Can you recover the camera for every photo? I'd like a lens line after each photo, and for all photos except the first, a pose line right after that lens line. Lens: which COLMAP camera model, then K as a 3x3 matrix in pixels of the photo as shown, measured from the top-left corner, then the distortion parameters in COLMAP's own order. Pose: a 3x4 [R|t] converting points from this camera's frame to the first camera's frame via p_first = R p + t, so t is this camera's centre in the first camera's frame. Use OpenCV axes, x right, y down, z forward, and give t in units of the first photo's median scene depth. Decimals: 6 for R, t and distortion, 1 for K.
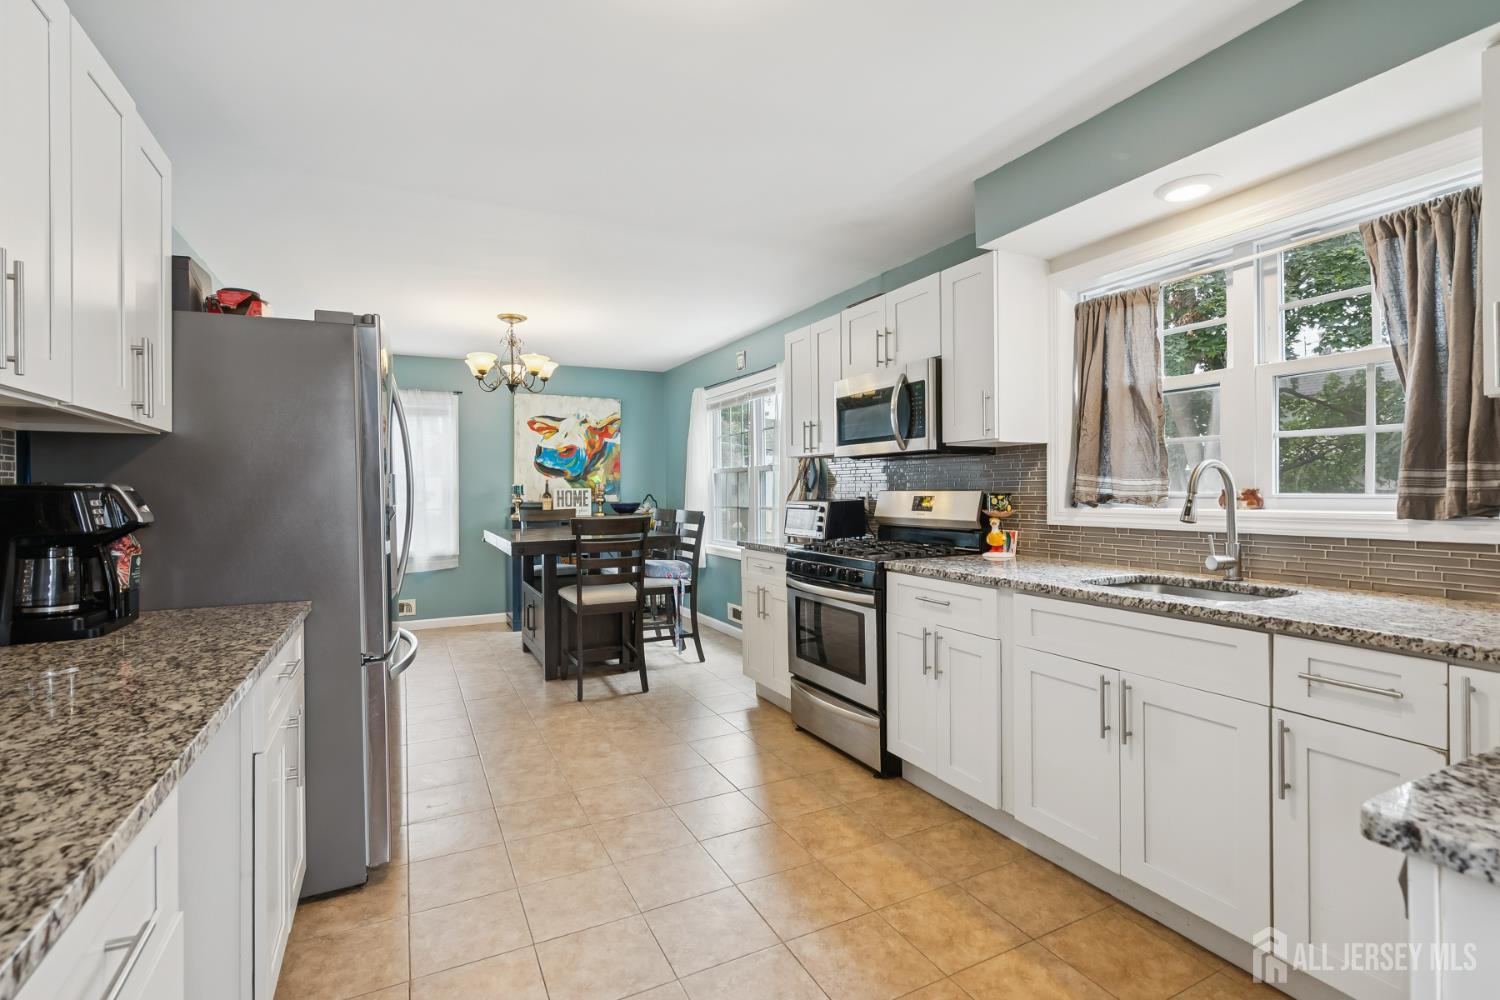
lens RADIAL K [[691.3, 0, 749.2], [0, 691.3, 496.2], [0, 0, 1]] dist [-0.002425, 0.000894]
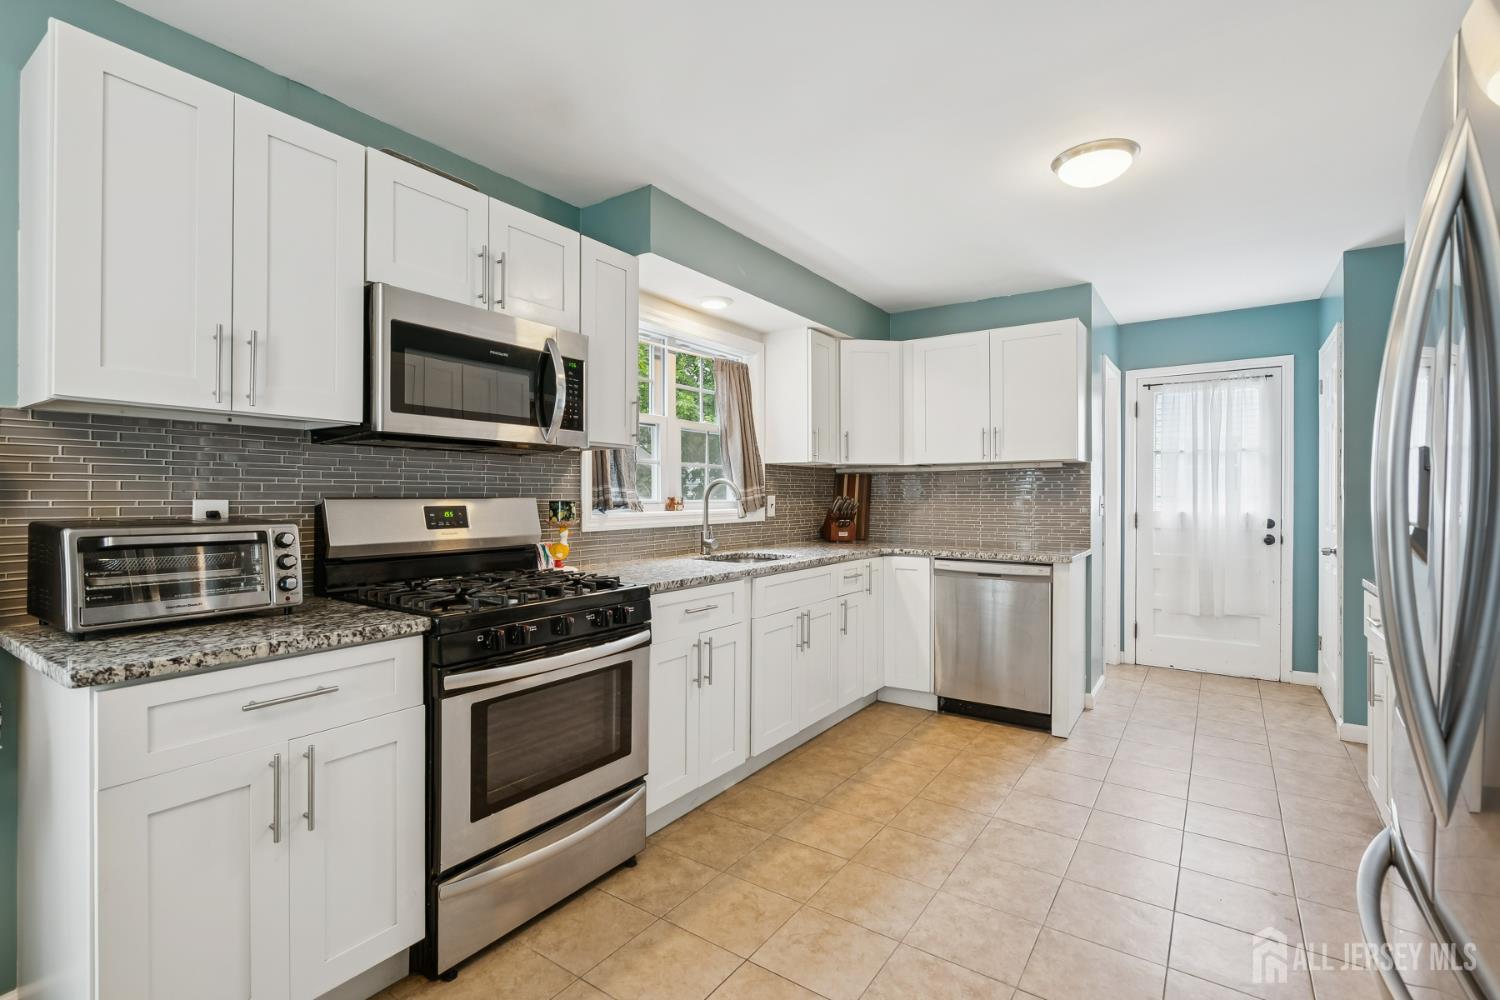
lens RADIAL K [[691.3, 0, 745.7], [0, 691.3, 498.0], [0, 0, 1]] dist [-0.002425, 0.000894]
pose [[-0.479990, 0.003865, 0.877265, -0.331568], [0.009059, 0.999959, 0.000551, -0.003865], [-0.877227, 0.008212, -0.480005, 0.743147]]
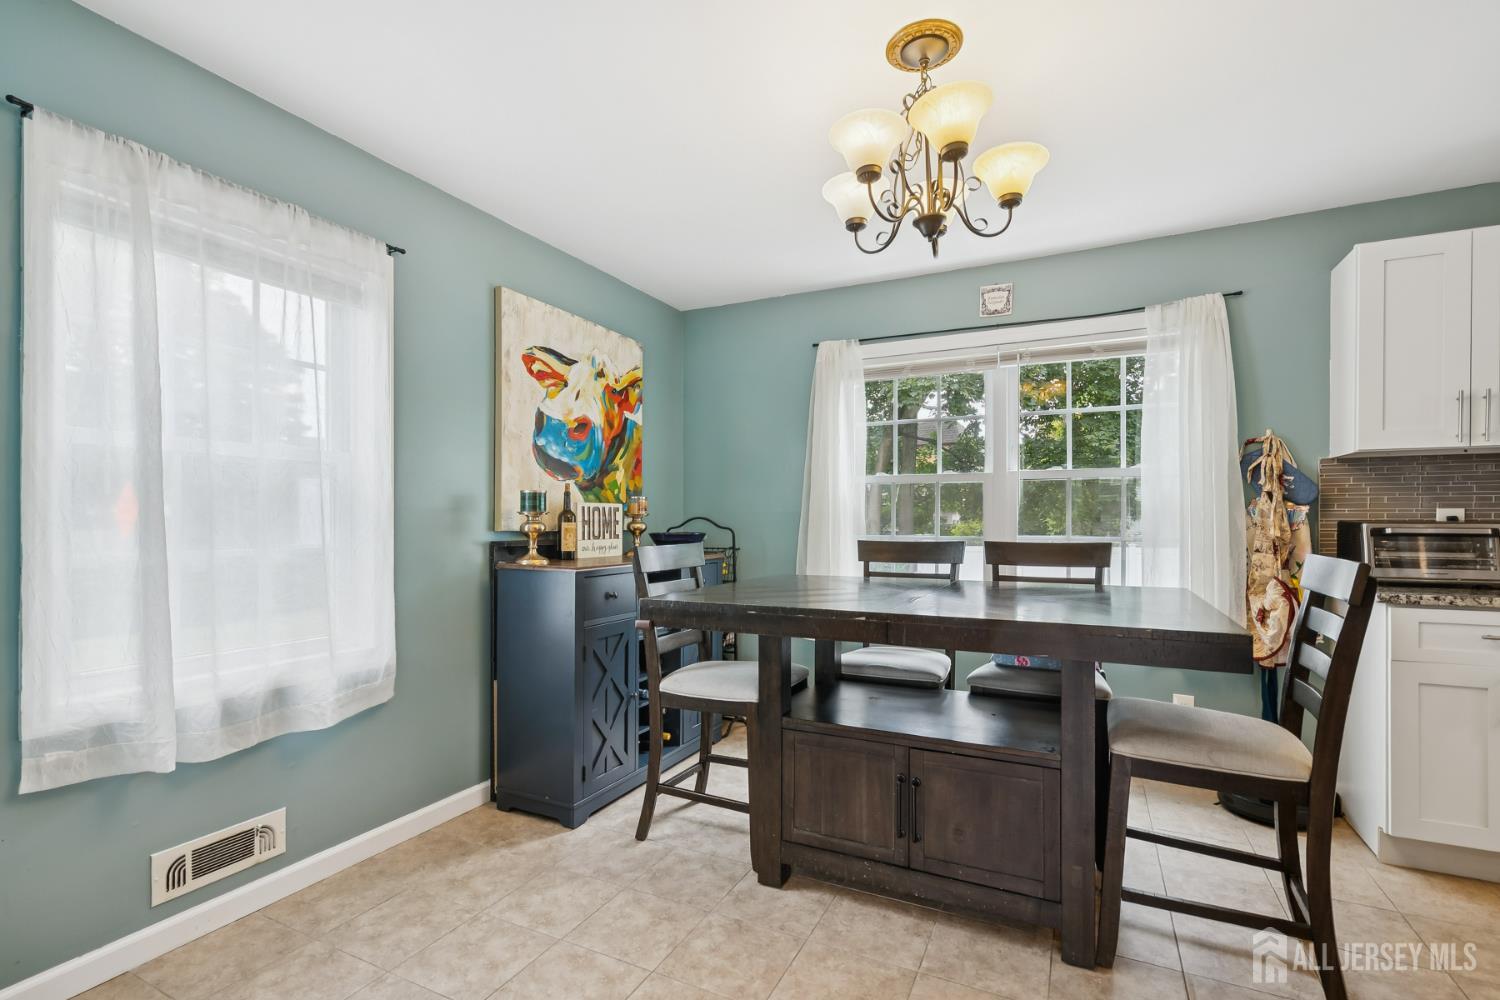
lens RADIAL K [[691.3, 0, 737.2], [0, 691.3, 525.7], [0, 0, 1]] dist [-0.002425, 0.000894]
pose [[0.800867, 0.005620, 0.598816, -0.629777], [0.000480, 0.999950, -0.010027, 0.013340], [-0.598842, 0.008318, 0.800824, 0.720219]]
